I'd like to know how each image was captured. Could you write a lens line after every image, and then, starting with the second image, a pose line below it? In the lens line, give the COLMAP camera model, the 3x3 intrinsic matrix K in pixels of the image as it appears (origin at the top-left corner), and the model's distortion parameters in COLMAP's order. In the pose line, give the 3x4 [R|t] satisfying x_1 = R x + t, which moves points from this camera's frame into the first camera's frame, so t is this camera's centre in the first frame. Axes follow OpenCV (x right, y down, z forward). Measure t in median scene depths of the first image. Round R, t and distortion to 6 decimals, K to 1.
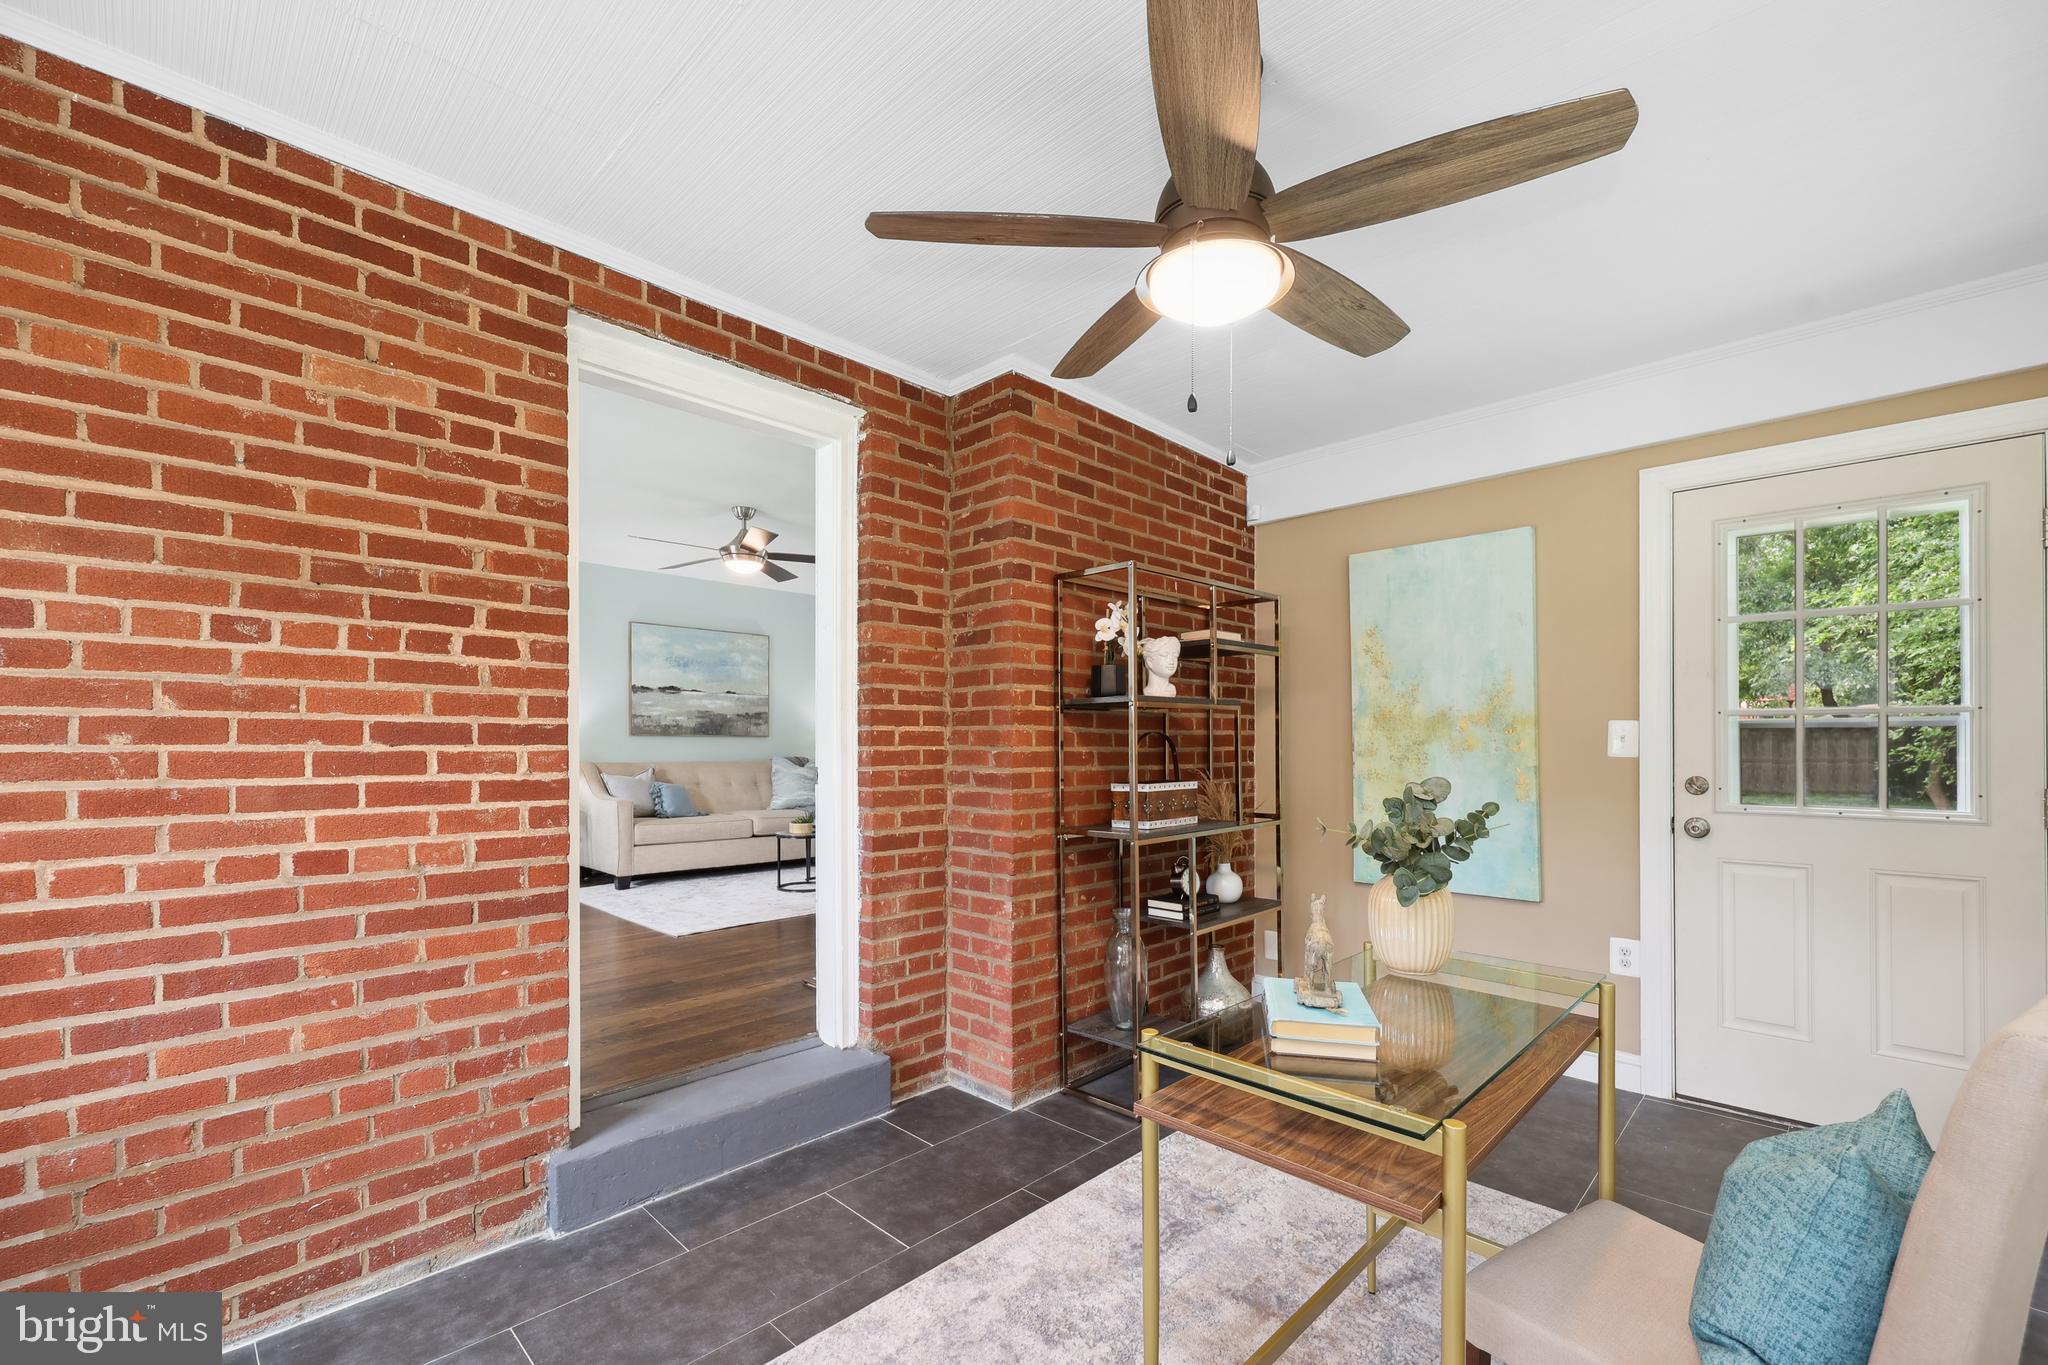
lens RADIAL K [[854.8, 0, 1016.0], [0, 854.8, 741.1], [0, 0, 1]] dist [0.003021, 0.000036]
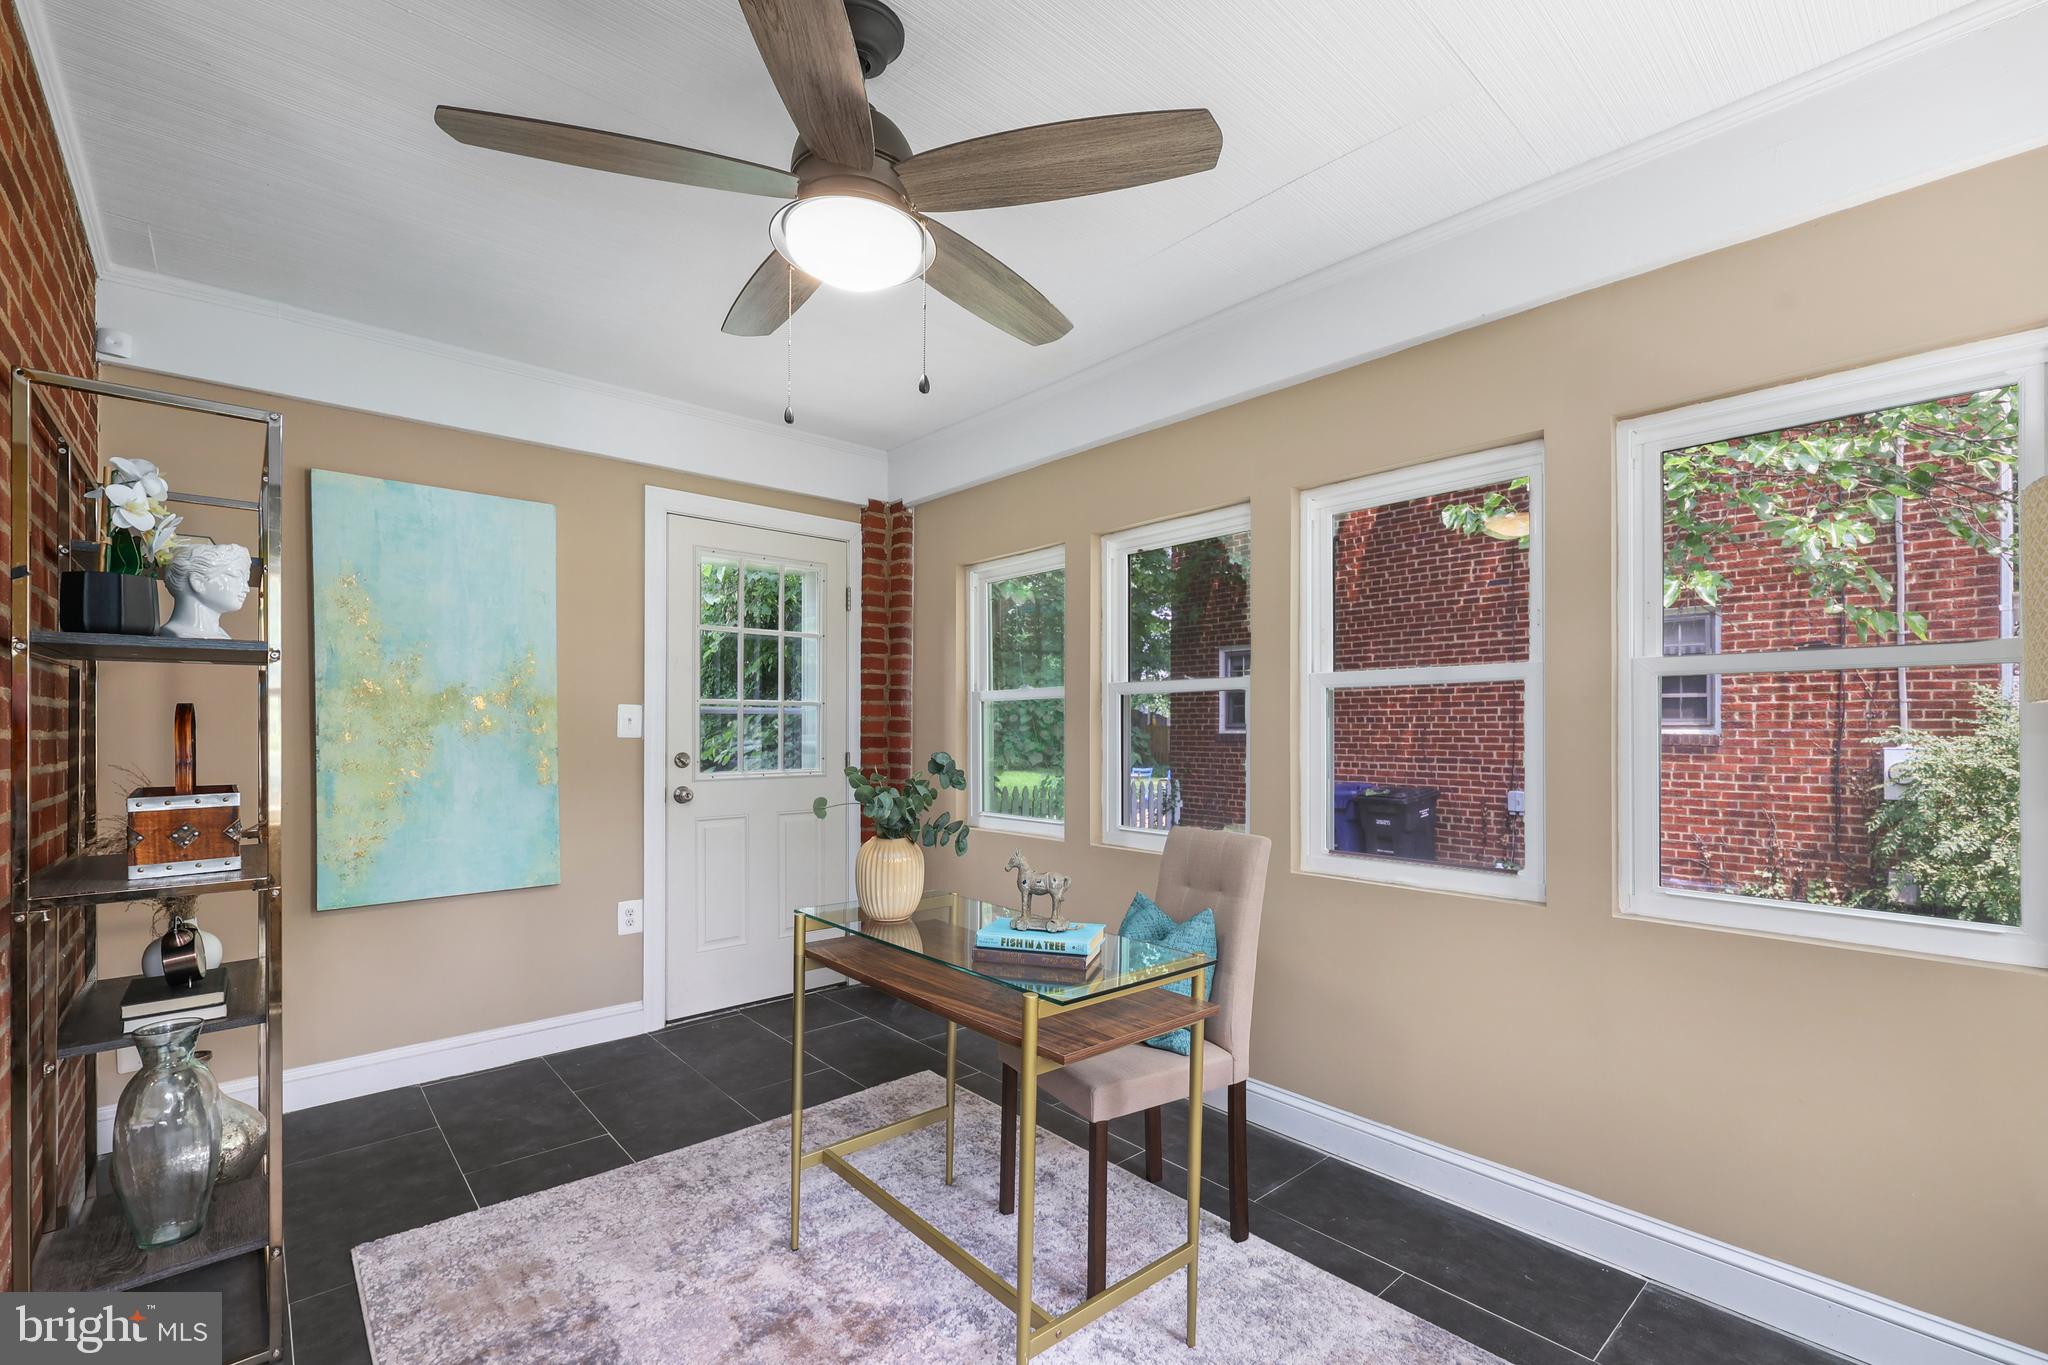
lens RADIAL K [[854.8, 0, 1040.2], [0, 854.8, 728.8], [0, 0, 1]] dist [0.003021, 0.000036]
pose [[0.086044, -0.000964, 0.996291, -0.331543], [-0.002168, 0.999997, 0.001154, 0.004753], [-0.996289, -0.002259, 0.086042, 0.353644]]
